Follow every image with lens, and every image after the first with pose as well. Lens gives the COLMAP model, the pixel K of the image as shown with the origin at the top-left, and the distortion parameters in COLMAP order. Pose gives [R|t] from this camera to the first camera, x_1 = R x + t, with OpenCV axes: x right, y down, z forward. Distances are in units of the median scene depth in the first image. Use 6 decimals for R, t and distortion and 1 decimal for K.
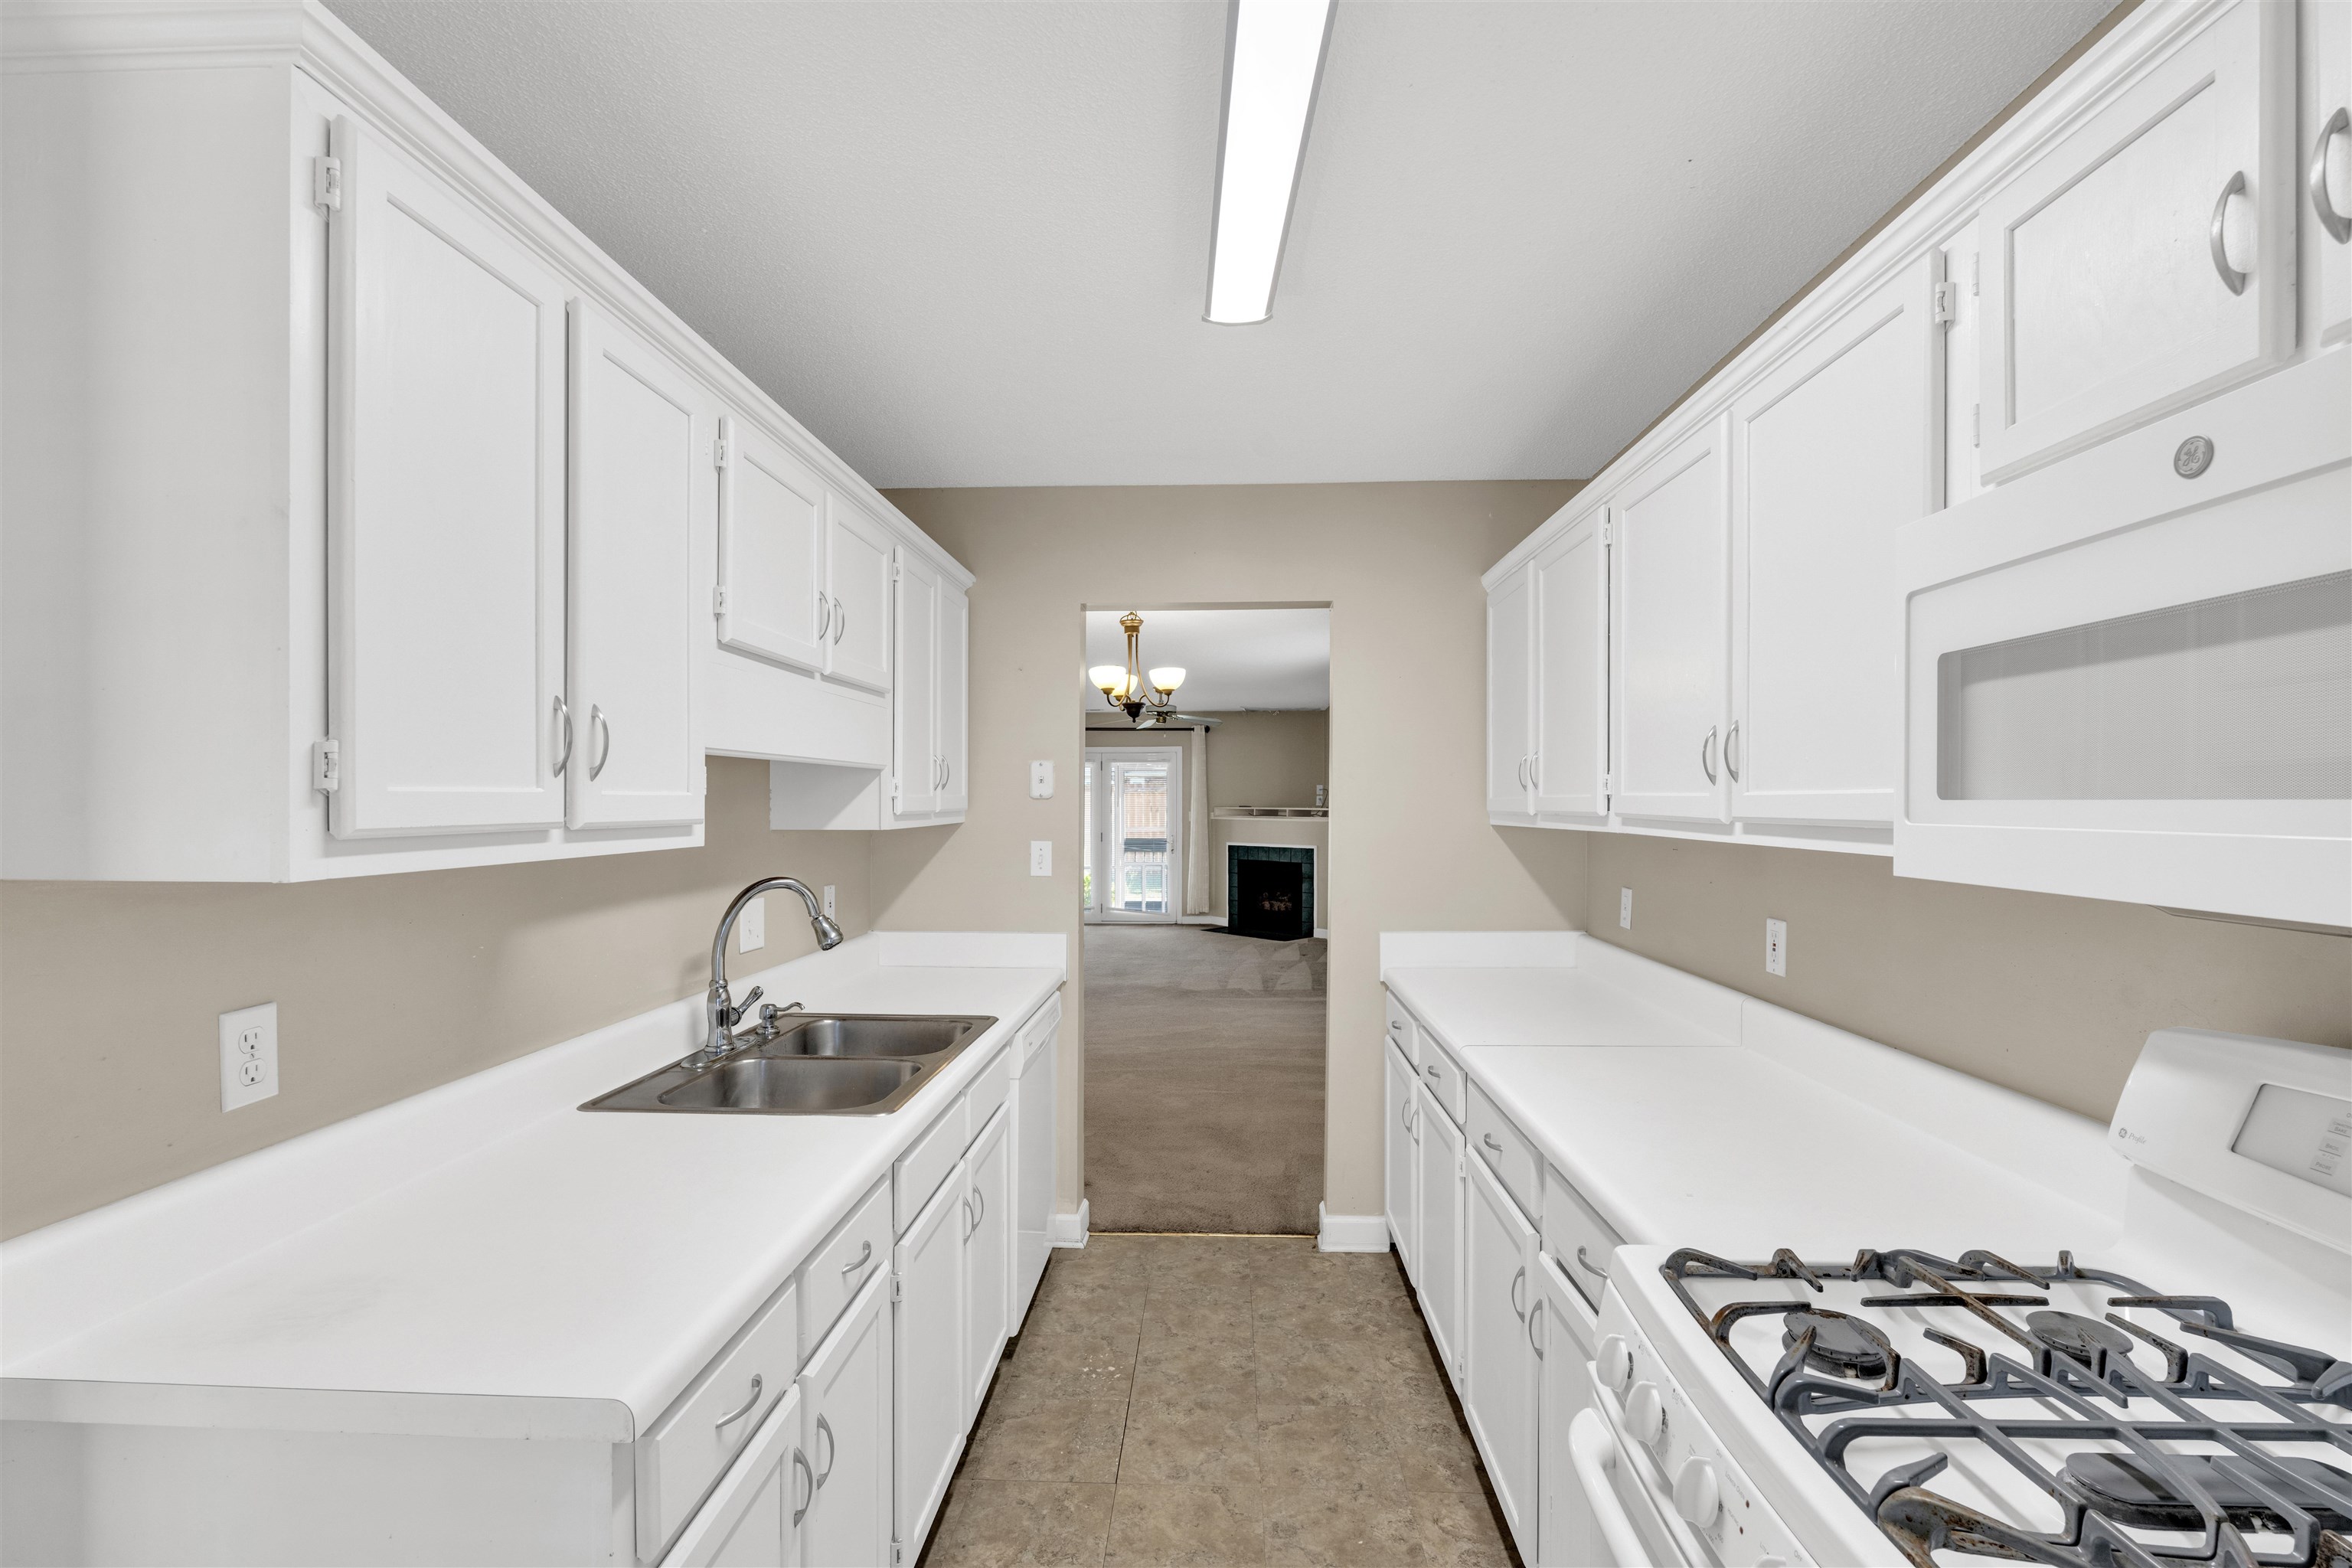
lens RADIAL K [[1040.3, 0, 1175.6], [0, 1040.3, 809.5], [0, 0, 1]] dist [-0.000881, -0.000047]
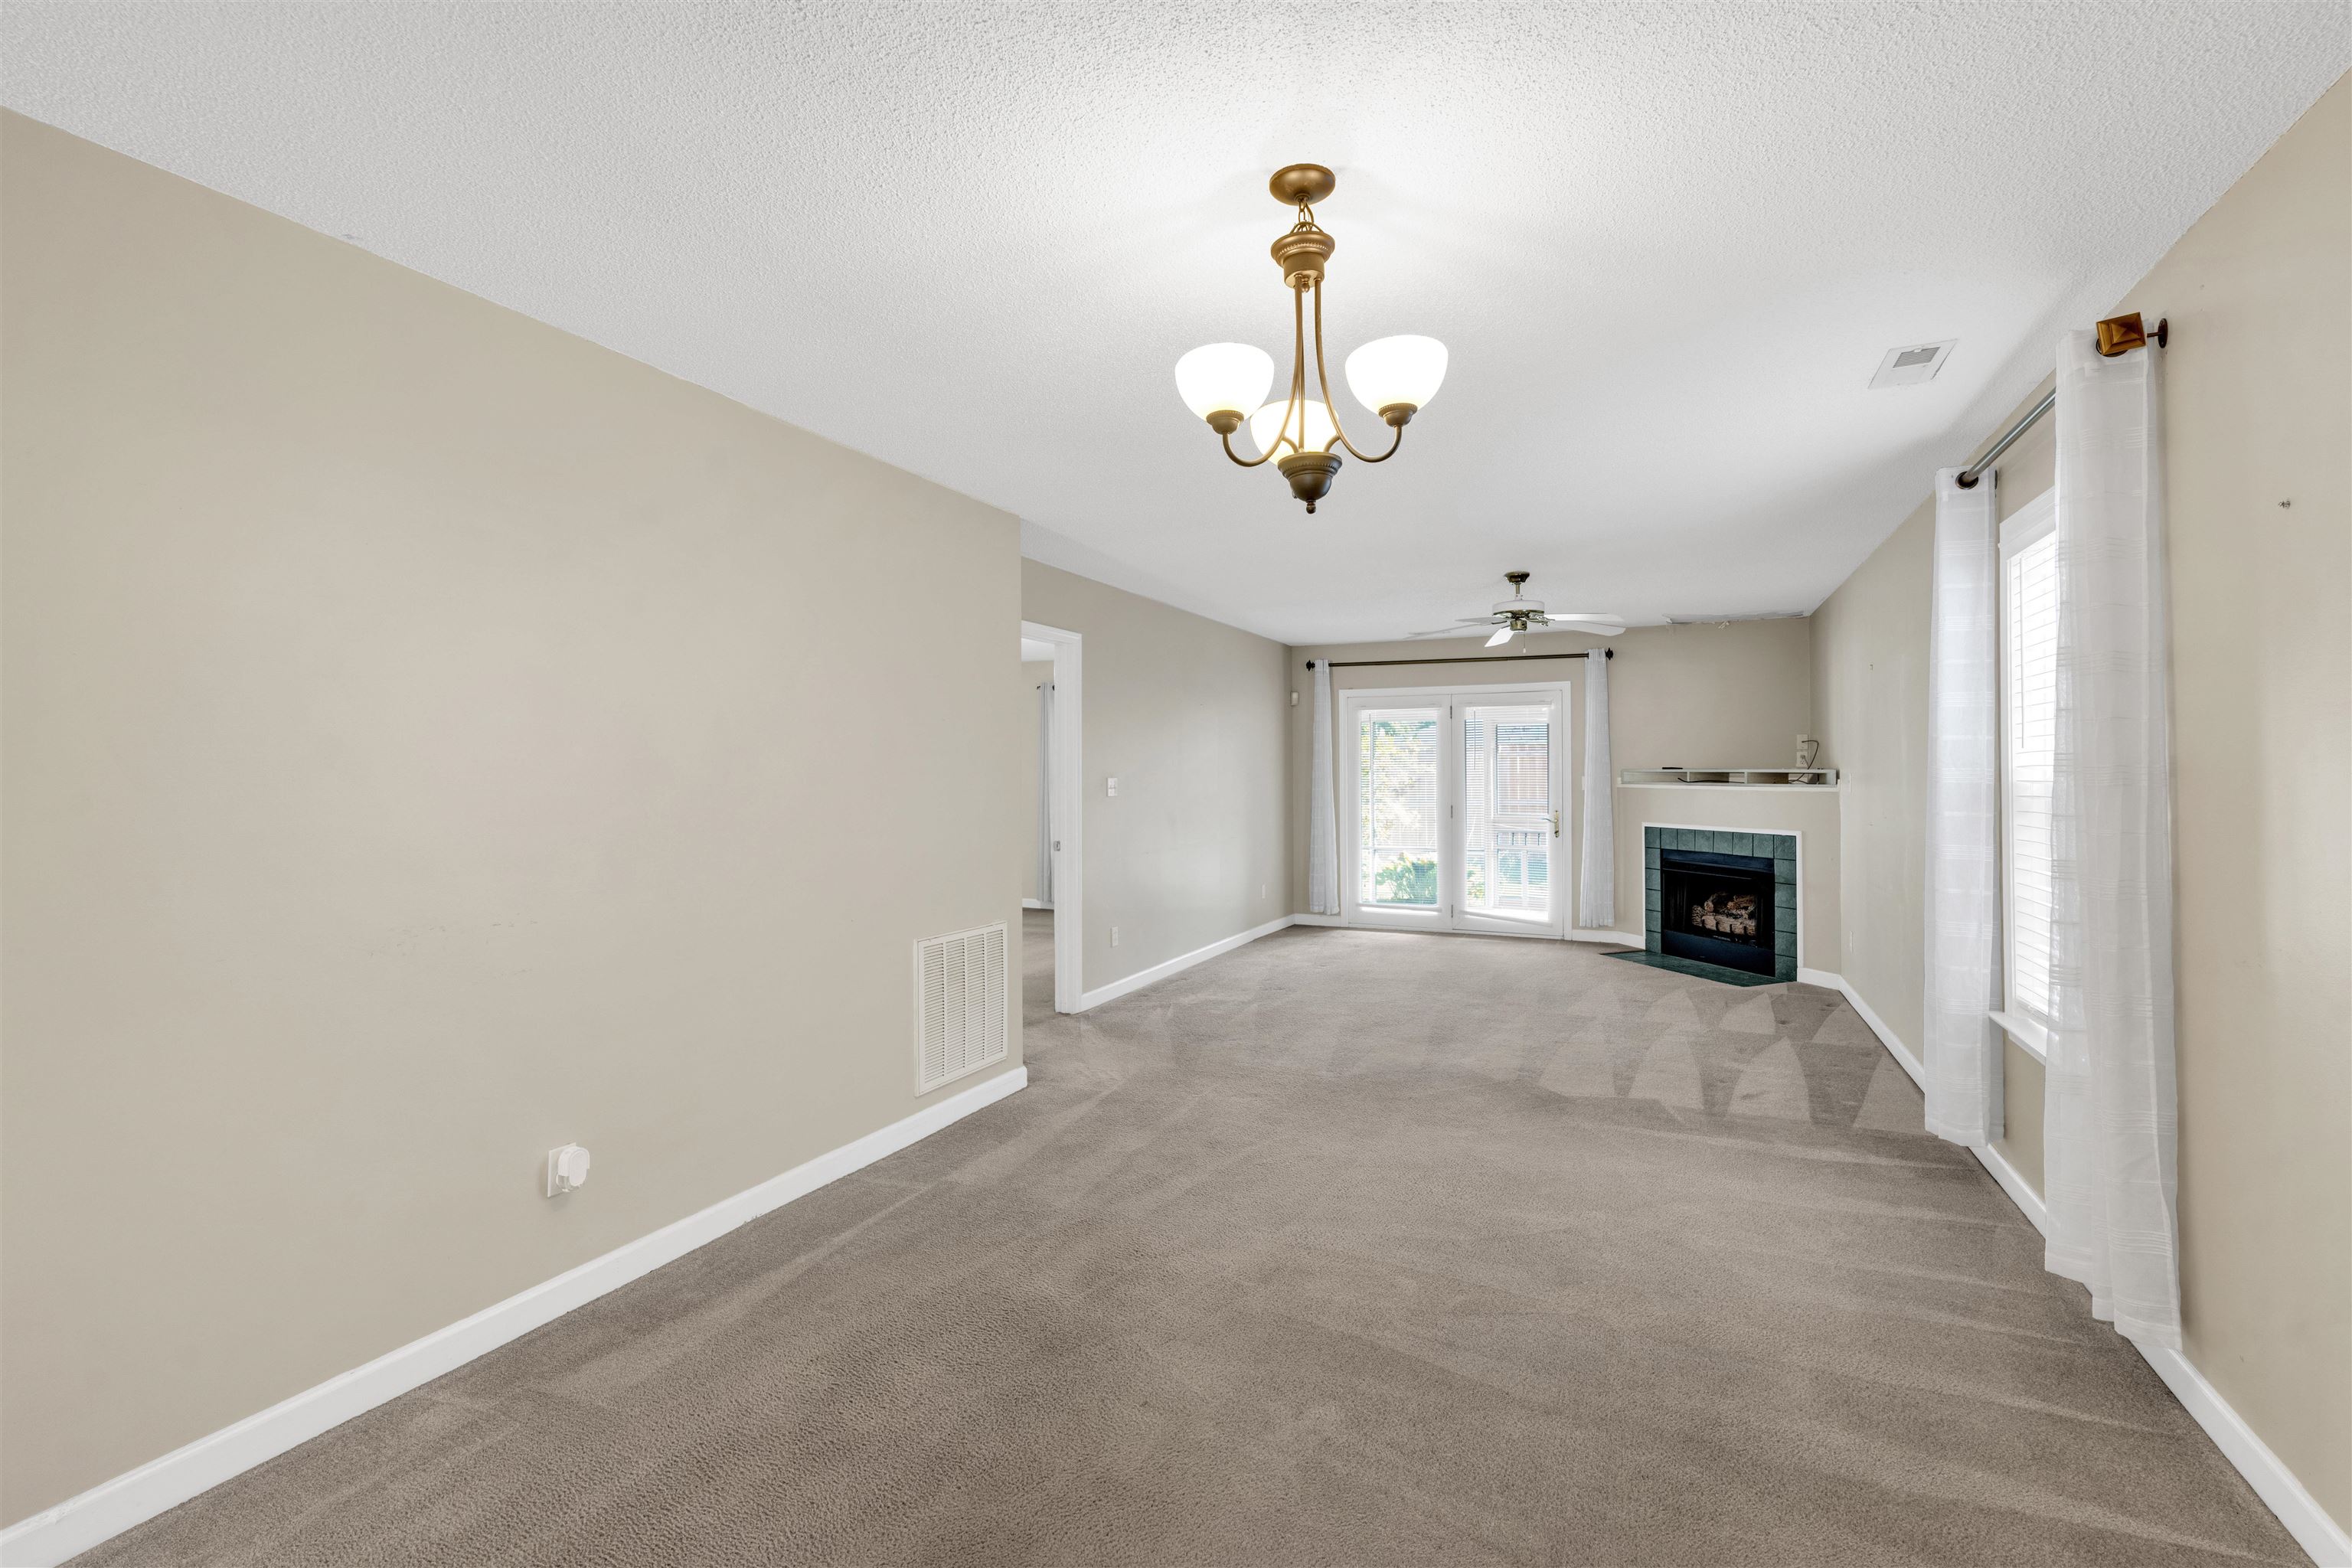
lens RADIAL K [[1049.3, 0, 1162.6], [0, 1049.3, 772.7], [0, 0, 1]] dist [0.000004, -0.013966]
pose [[0.924186, -0.004611, -0.381915, 0.023841], [0.001765, 0.999968, -0.007804, 0.005145], [0.381938, 0.006539, 0.924165, 0.282660]]
